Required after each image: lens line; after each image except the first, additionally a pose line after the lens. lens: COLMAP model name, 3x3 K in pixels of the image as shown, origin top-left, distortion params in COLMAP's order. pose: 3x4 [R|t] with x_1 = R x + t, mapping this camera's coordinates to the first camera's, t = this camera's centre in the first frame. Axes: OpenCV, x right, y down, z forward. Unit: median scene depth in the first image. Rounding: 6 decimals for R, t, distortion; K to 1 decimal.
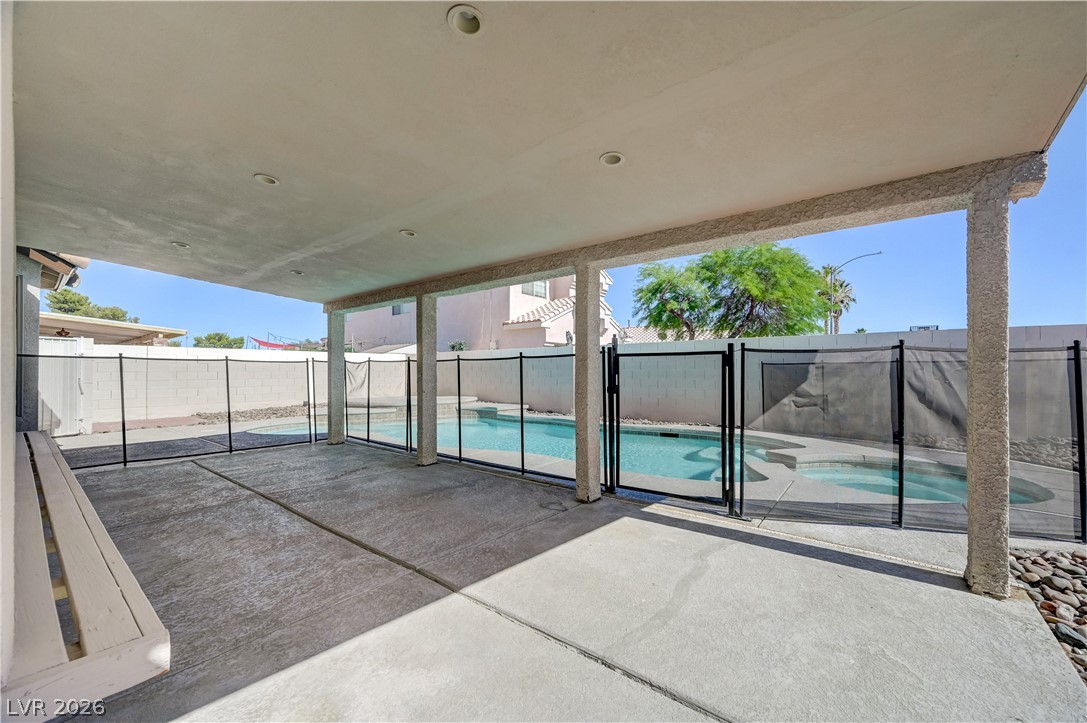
lens RADIAL K [[432.0, 0, 545.9], [0, 432.0, 364.6], [0, 0, 1]] dist [0.001079, -0.000111]
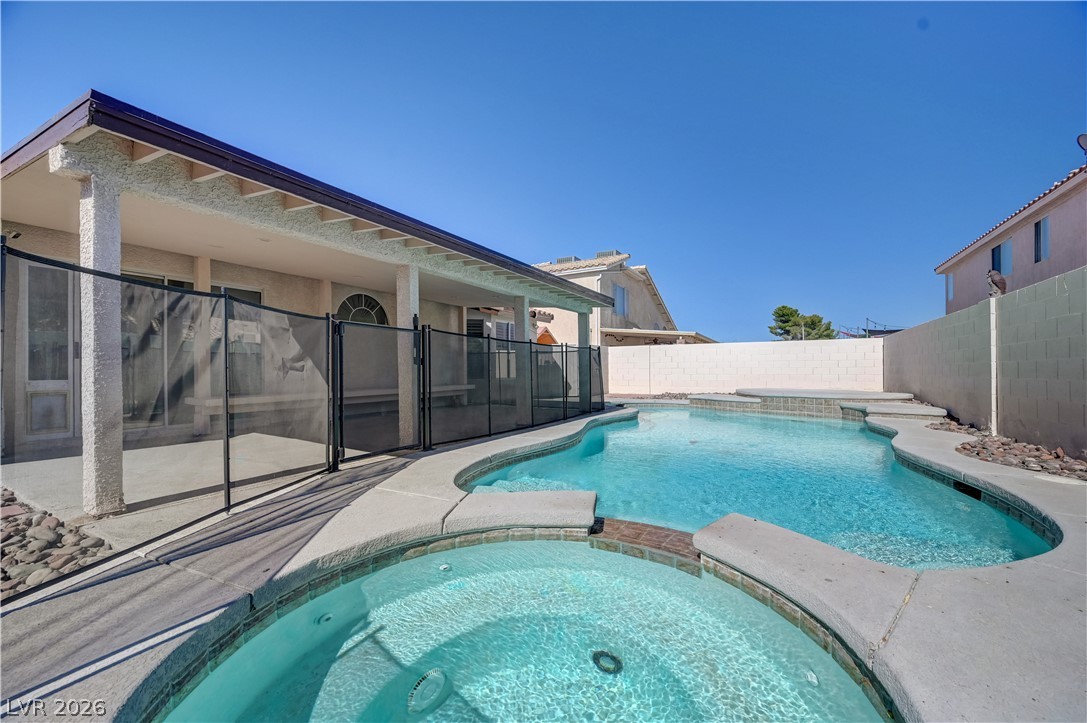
lens RADIAL K [[432.3, 0, 551.6], [0, 432.3, 369.0], [0, 0, 1]] dist [0.002241, -0.000034]
pose [[0.184524, -0.004054, -0.982820, 1.510179], [0.020031, 0.999799, -0.000363, 0.095212], [0.982624, -0.019620, 0.184568, 1.259002]]
